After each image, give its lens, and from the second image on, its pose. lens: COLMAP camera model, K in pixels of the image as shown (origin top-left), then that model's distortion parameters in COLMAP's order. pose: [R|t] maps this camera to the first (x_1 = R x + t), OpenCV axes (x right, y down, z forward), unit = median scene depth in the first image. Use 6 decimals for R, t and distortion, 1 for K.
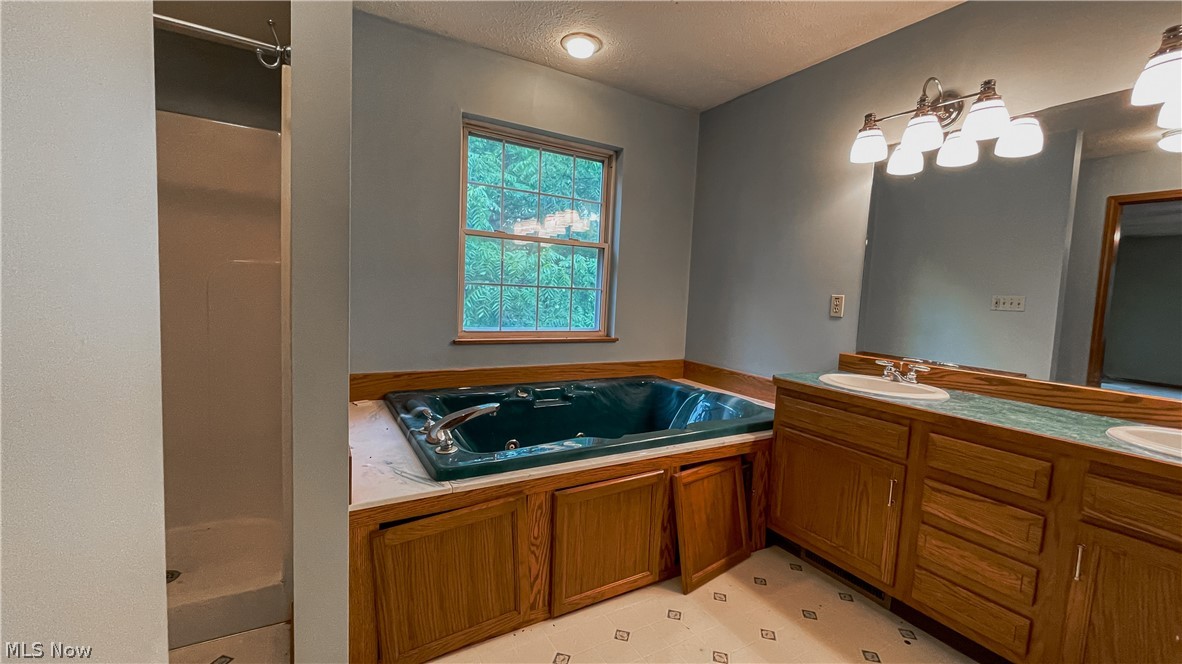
lens RADIAL K [[478.1, 0, 589.8], [0, 478.1, 327.0], [0, 0, 1]] dist [-0.006315, 0.000620]
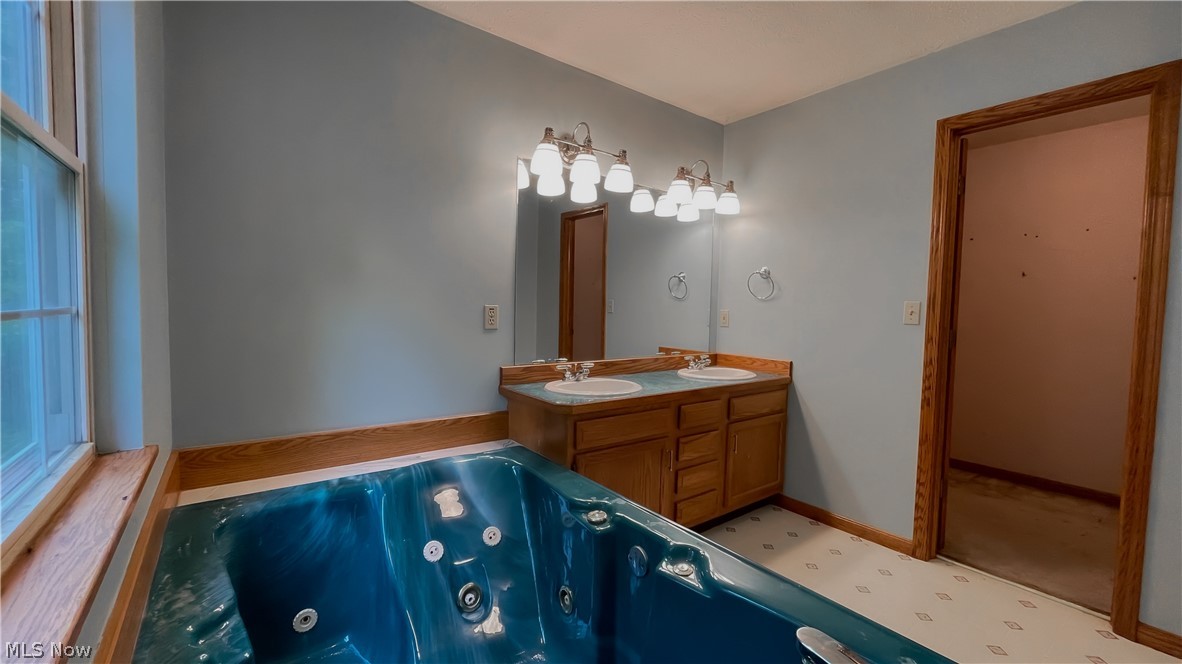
lens RADIAL K [[478.1, 0, 617.3], [0, 478.1, 330.3], [0, 0, 1]] dist [-0.006315, 0.000620]
pose [[-0.145901, -0.098396, 0.984394, -0.497430], [0.044125, 0.993404, 0.105837, -0.125722], [-0.988315, 0.058878, -0.140597, 1.075262]]
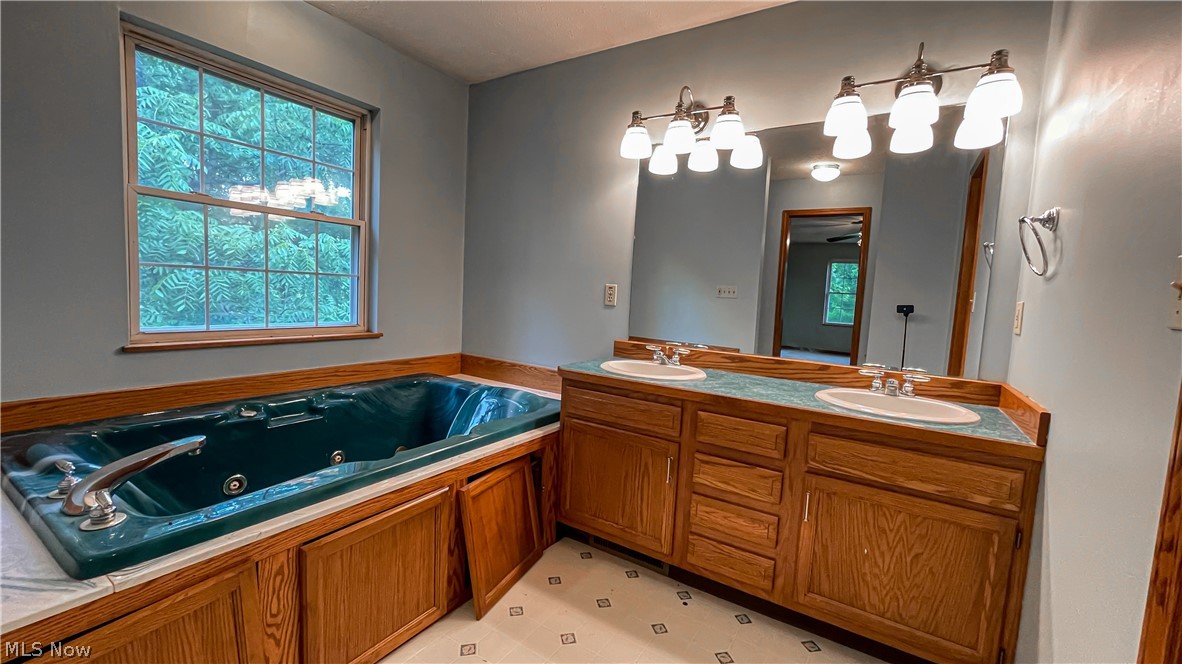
lens RADIAL K [[478.1, 0, 593.7], [0, 478.1, 331.8], [0, 0, 1]] dist [-0.006315, 0.000620]
pose [[0.886037, -0.038929, 0.461977, -0.000273], [0.023028, 0.998934, 0.040011, -0.007492], [-0.463042, -0.024813, 0.885989, 0.109528]]
